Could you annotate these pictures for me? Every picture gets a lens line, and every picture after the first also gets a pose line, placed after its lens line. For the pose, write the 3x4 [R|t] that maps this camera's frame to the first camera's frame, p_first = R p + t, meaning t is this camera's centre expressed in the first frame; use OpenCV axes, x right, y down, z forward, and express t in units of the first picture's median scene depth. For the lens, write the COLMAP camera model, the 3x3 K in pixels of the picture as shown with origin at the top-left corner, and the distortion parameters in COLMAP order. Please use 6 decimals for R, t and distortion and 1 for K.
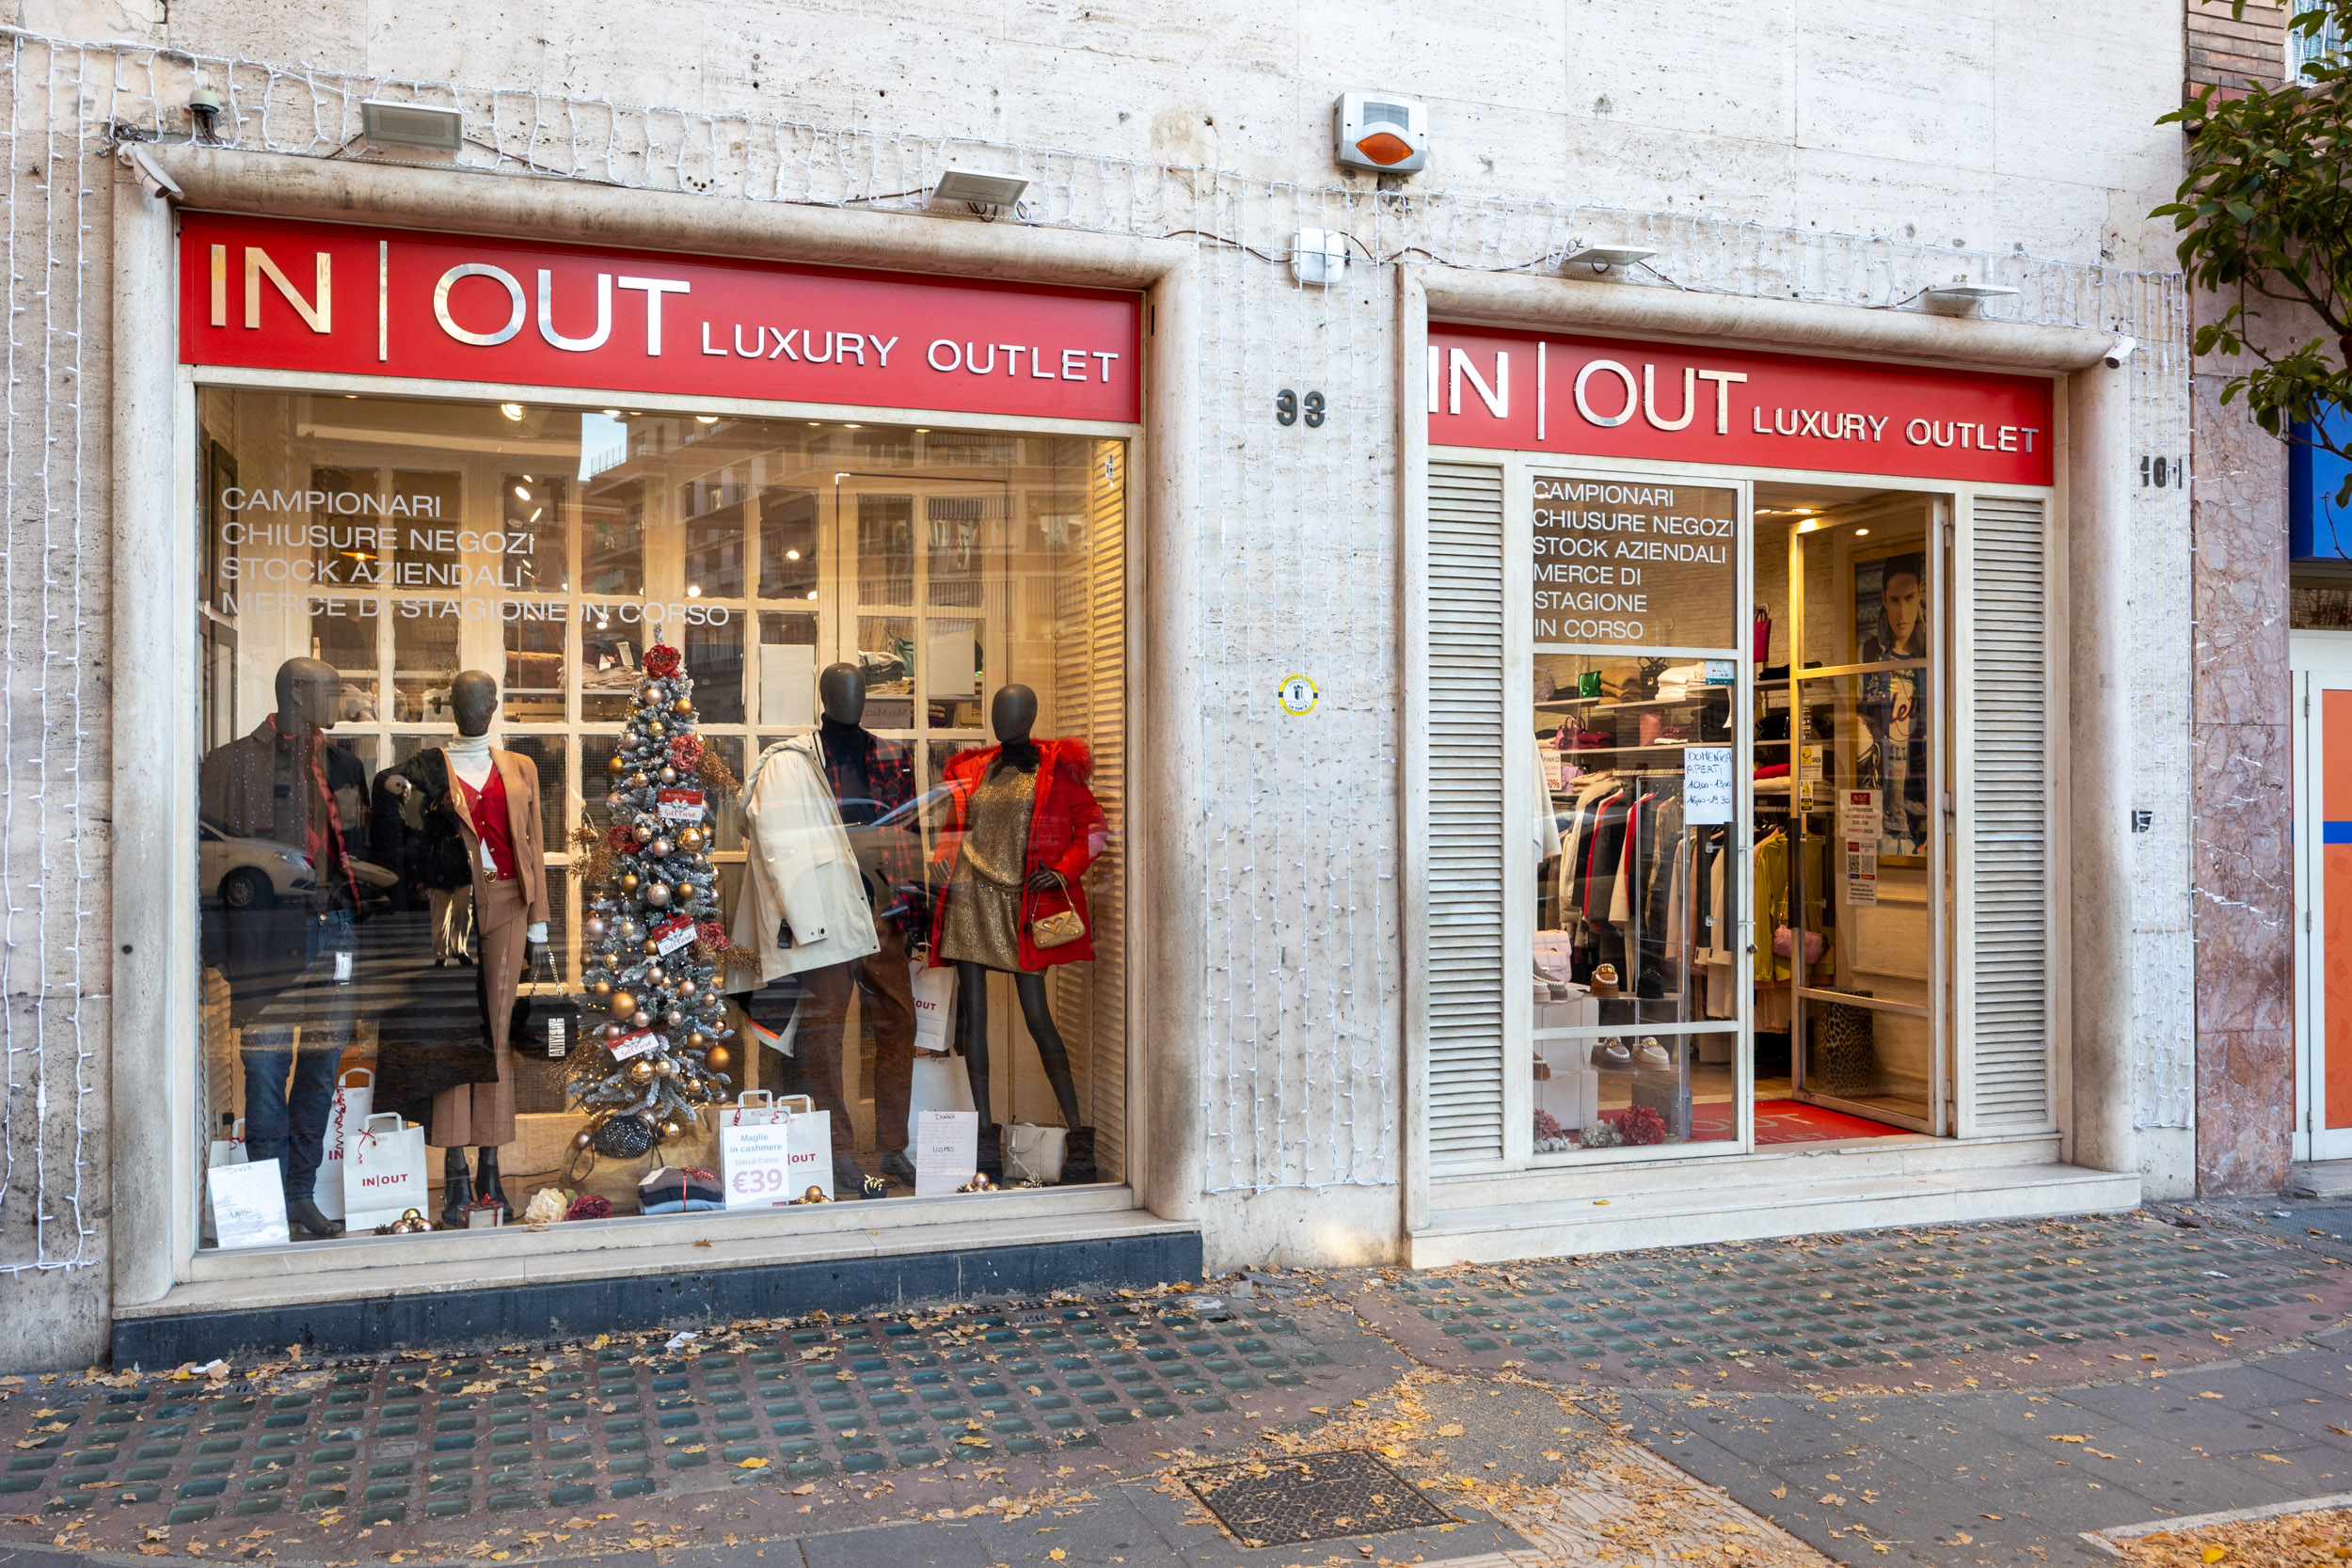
lens RADIAL K [[1973.7, 0, 1191.2], [0, 1973.7, 781.0], [0, 0, 1]] dist [-0.008178, 0.017379]
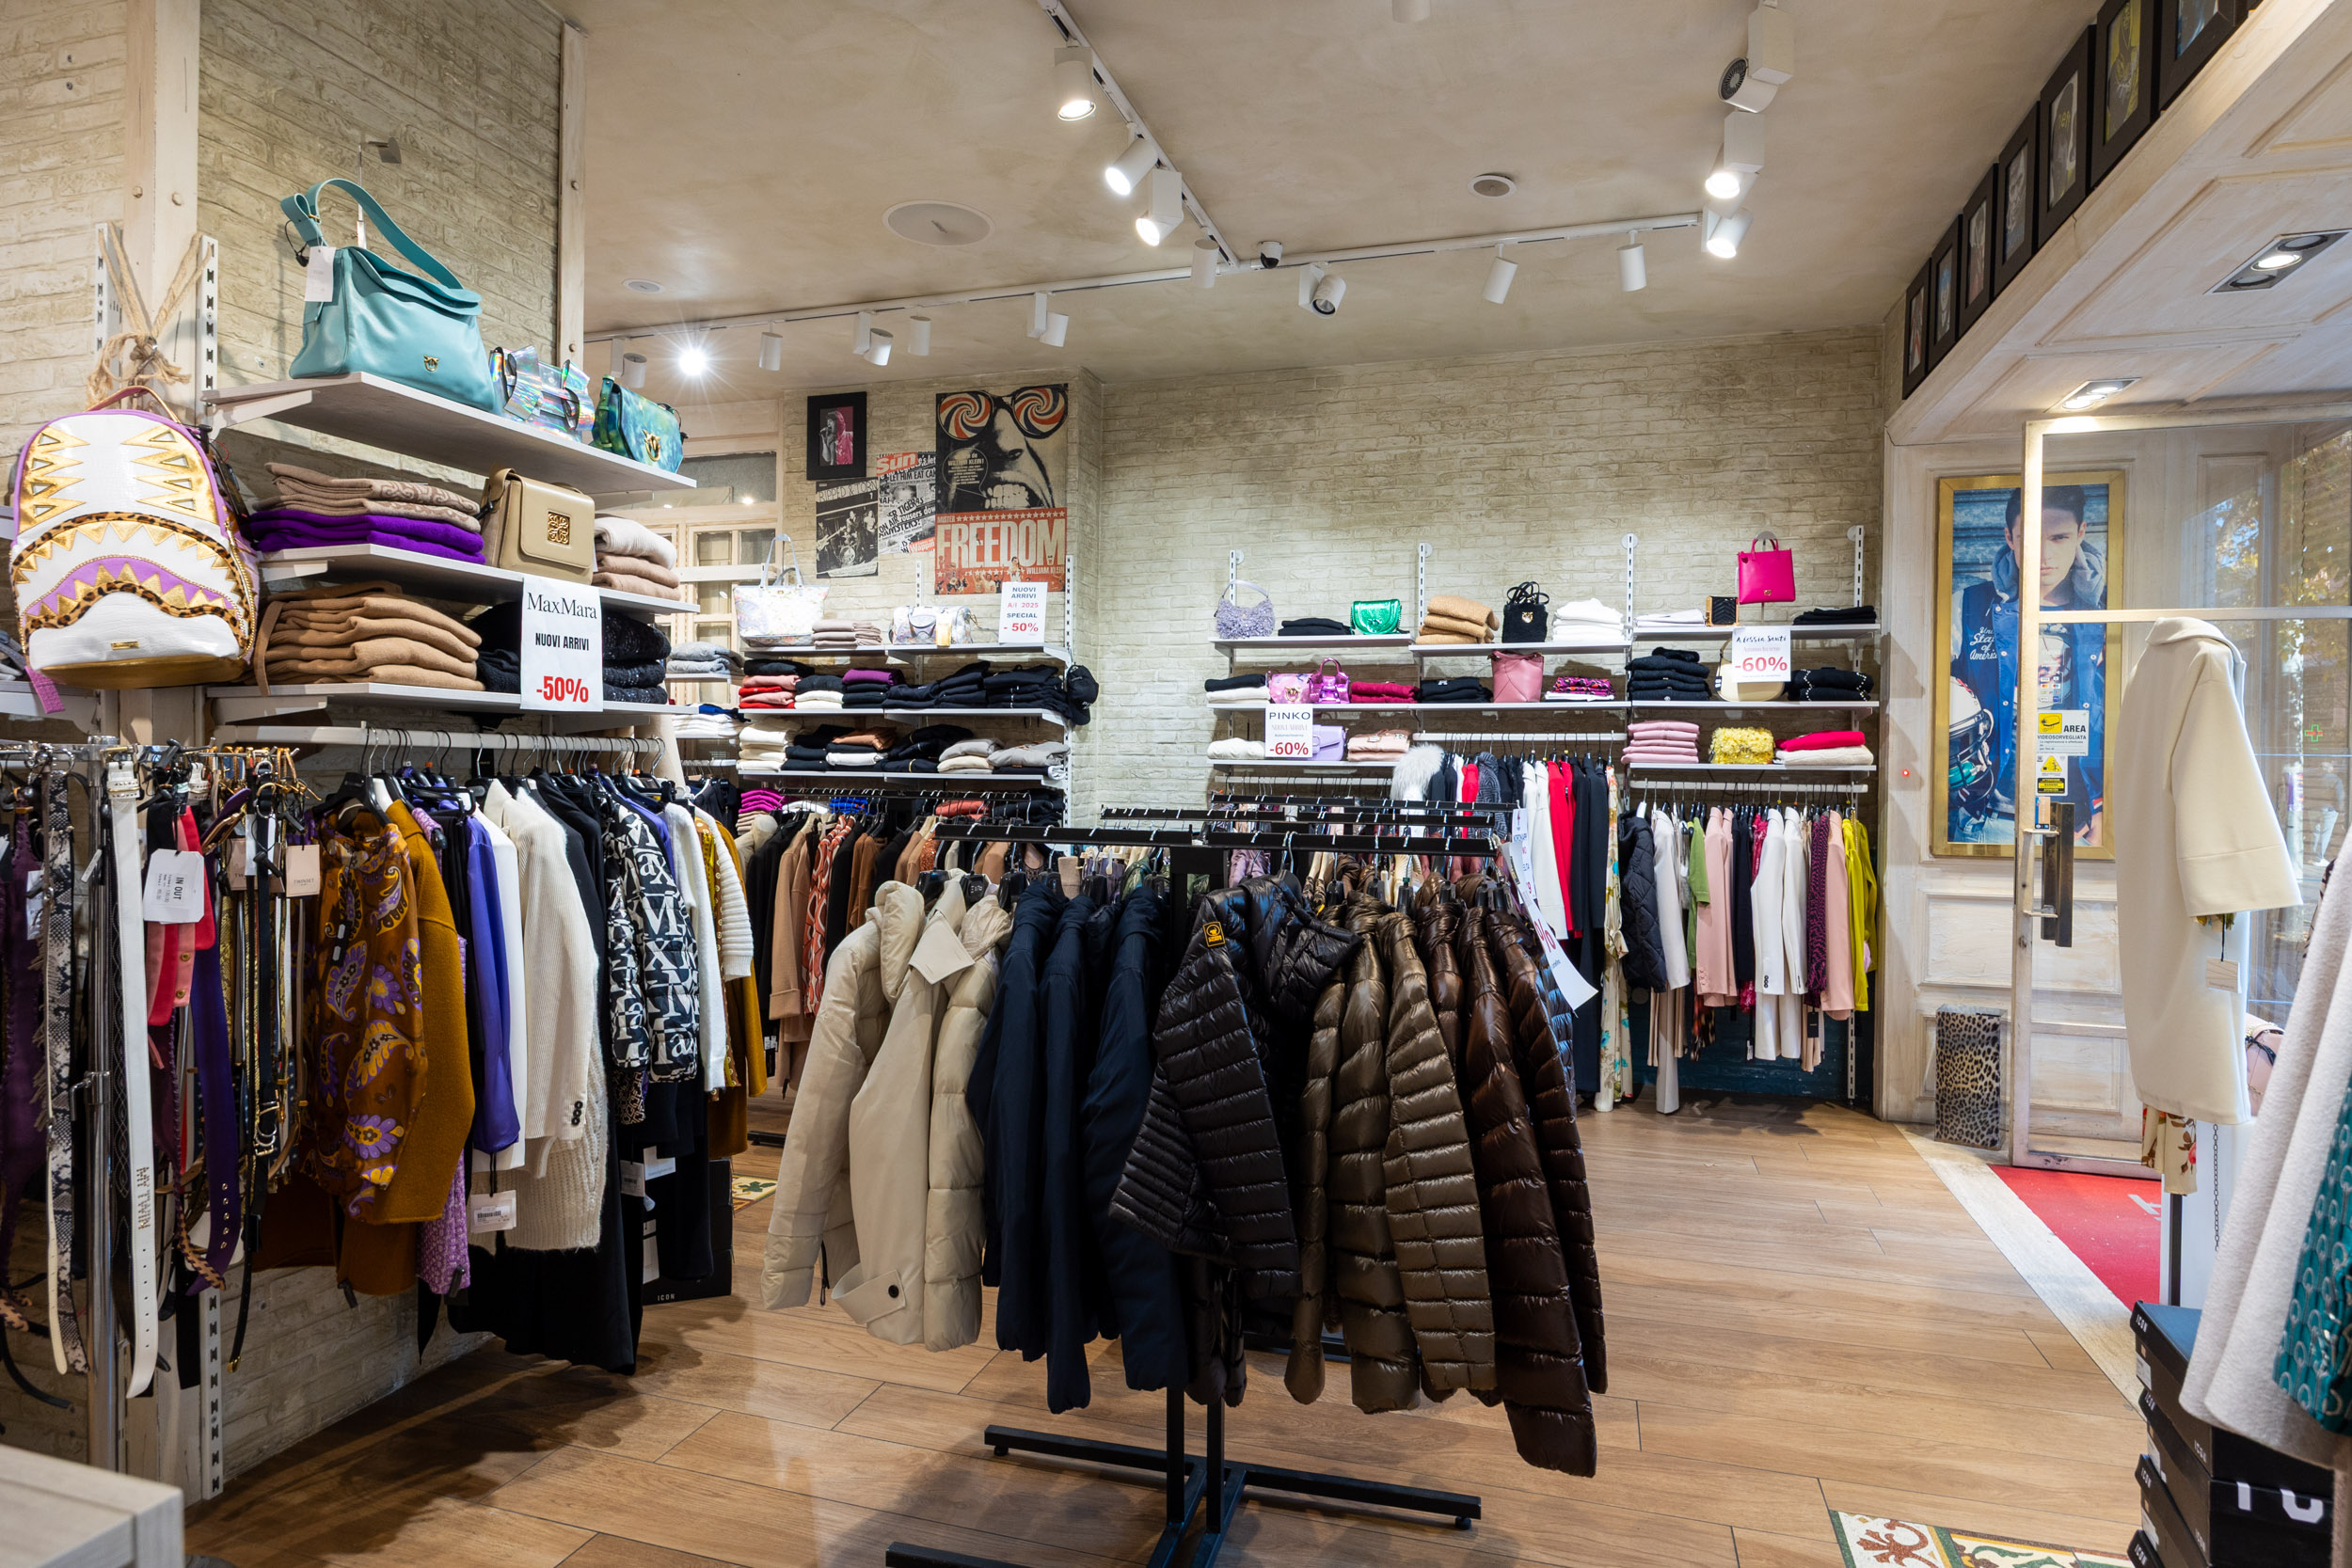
lens RADIAL K [[1294.7, 0, 1193.4], [0, 1294.7, 771.4], [0, 0, 1]] dist [-0.007189, 0.000423]
pose [[0.588726, -0.001509, 0.808331, -0.381902], [-0.014897, 0.999808, 0.012716, 0.006904], [-0.808195, -0.019528, 0.588591, 1.261009]]
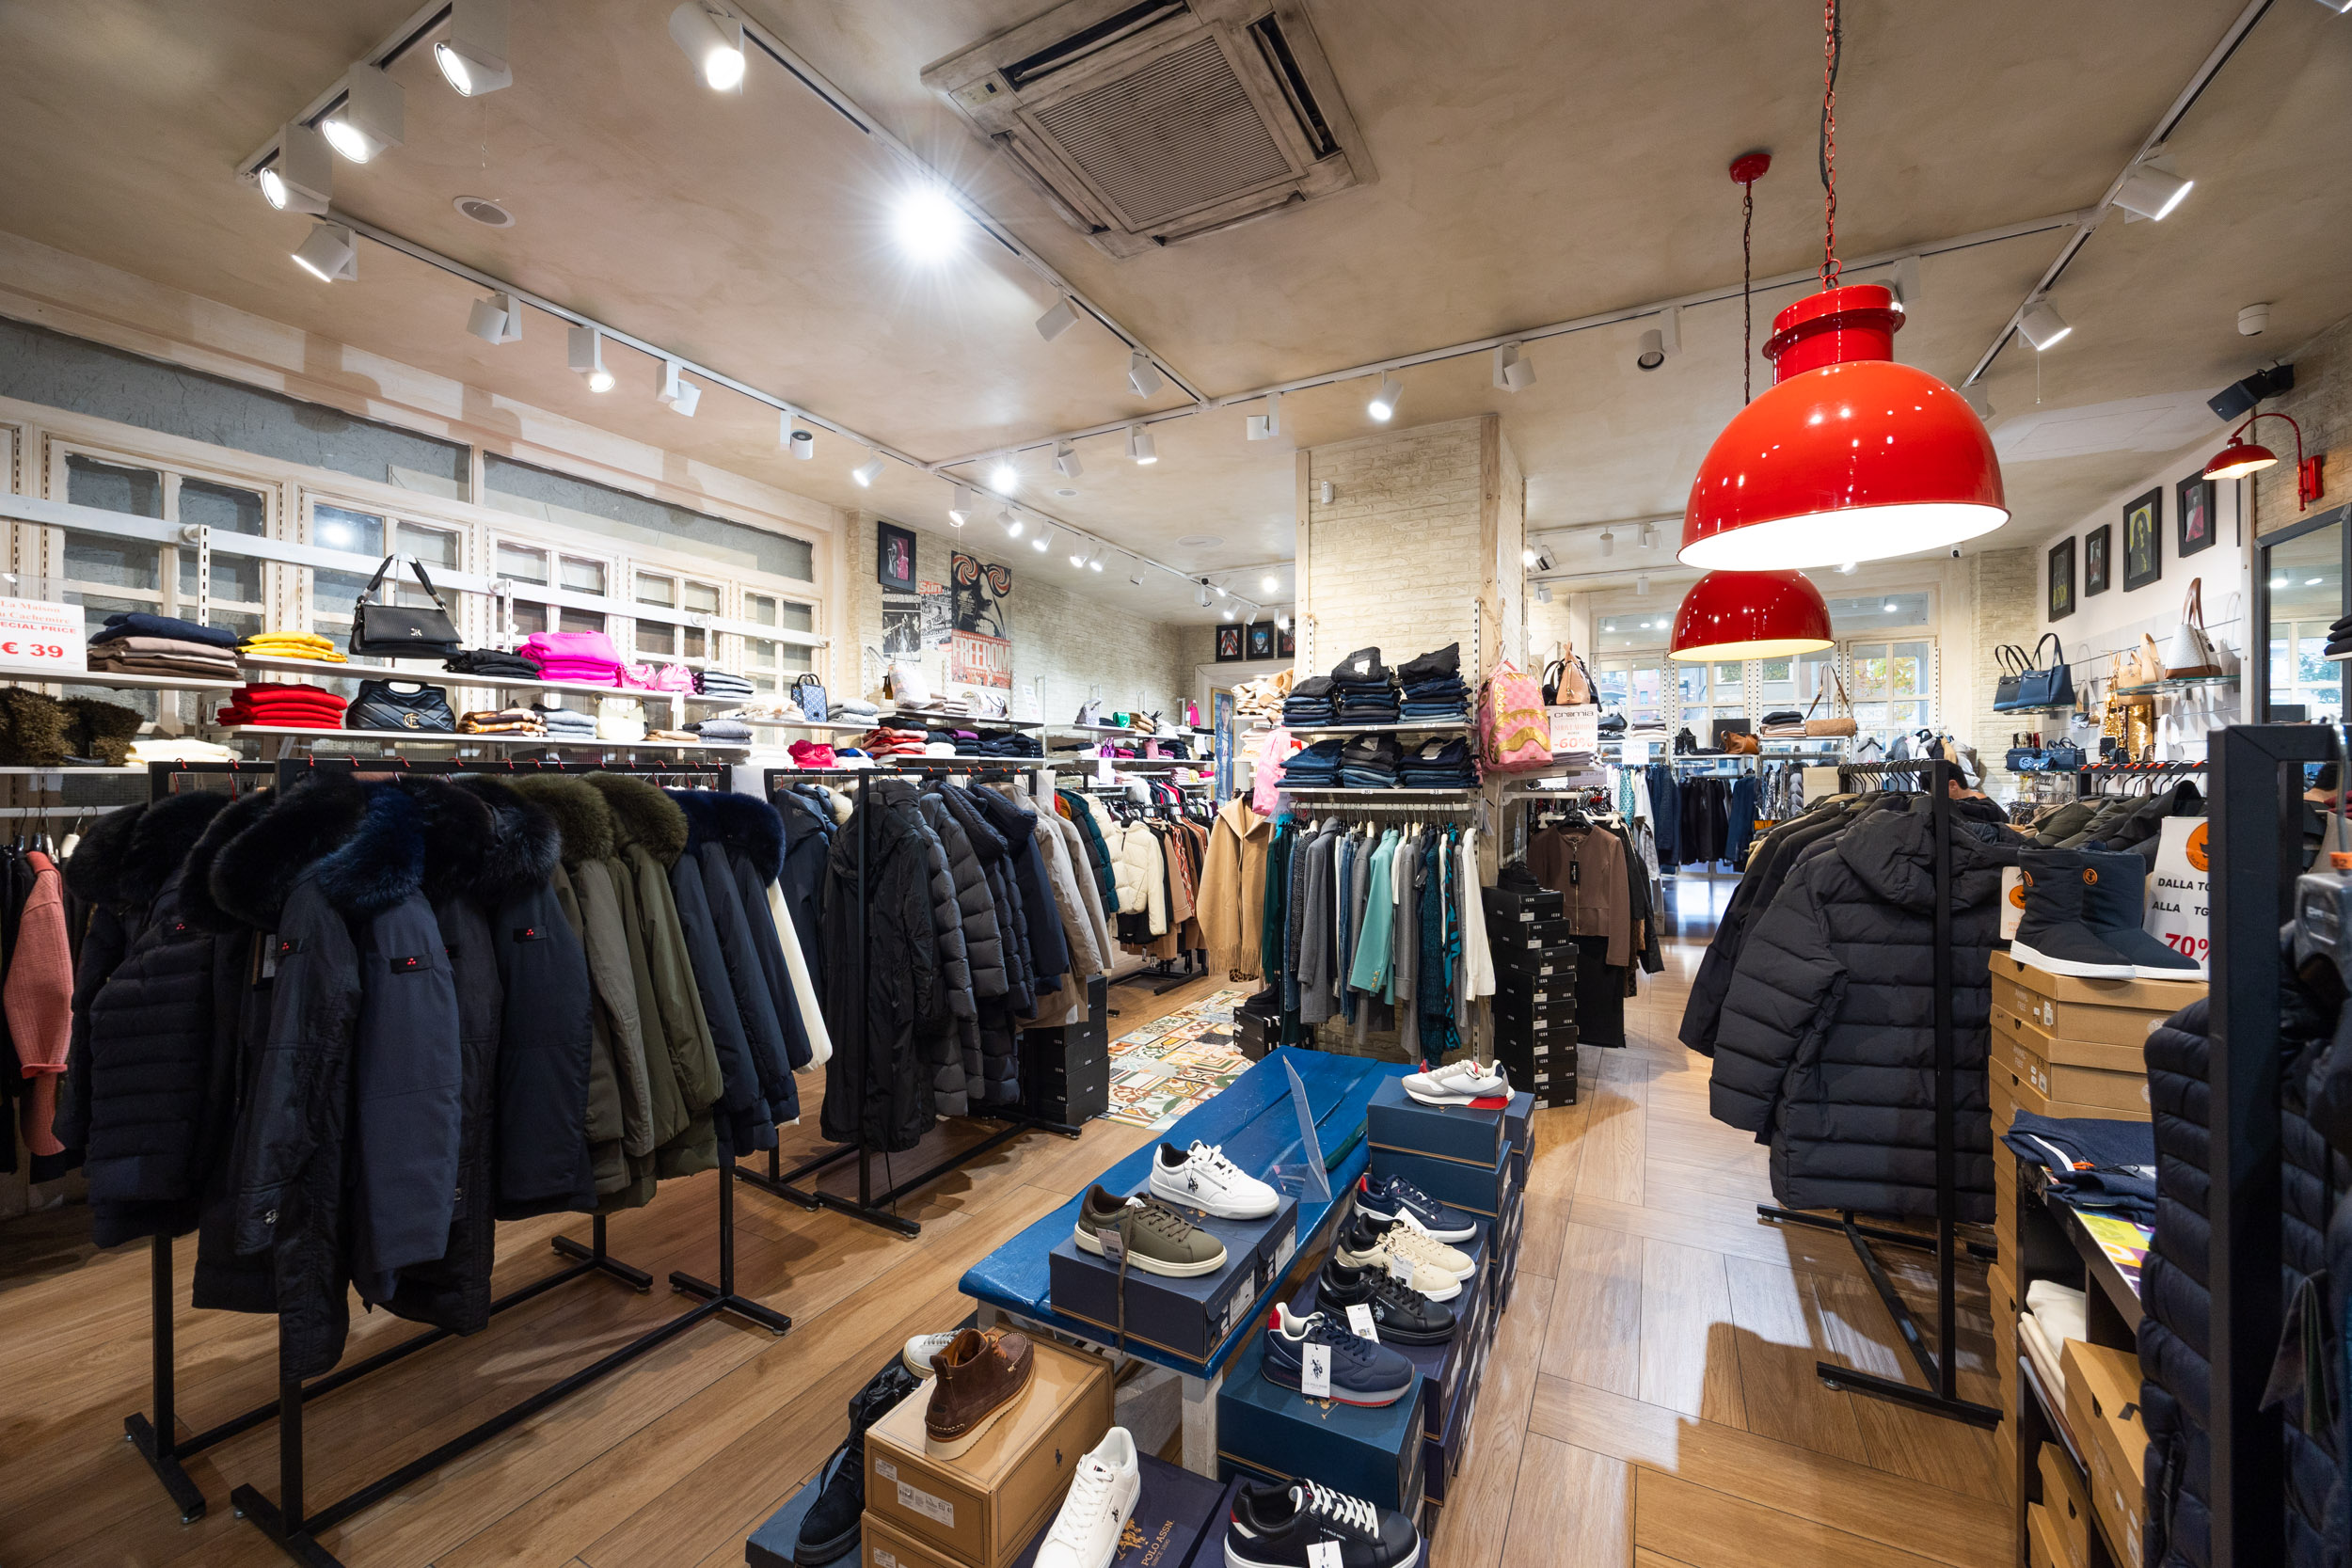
lens RADIAL K [[894.7, 0, 1170.2], [0, 894.7, 780.4], [0, 0, 1]] dist [-0.000361, 0.000200]
pose [[-0.674617, -0.011209, 0.738083, -0.627207], [-0.011808, 0.999921, 0.004392, -0.002430], [-0.738074, -0.005752, -0.674695, 2.419245]]
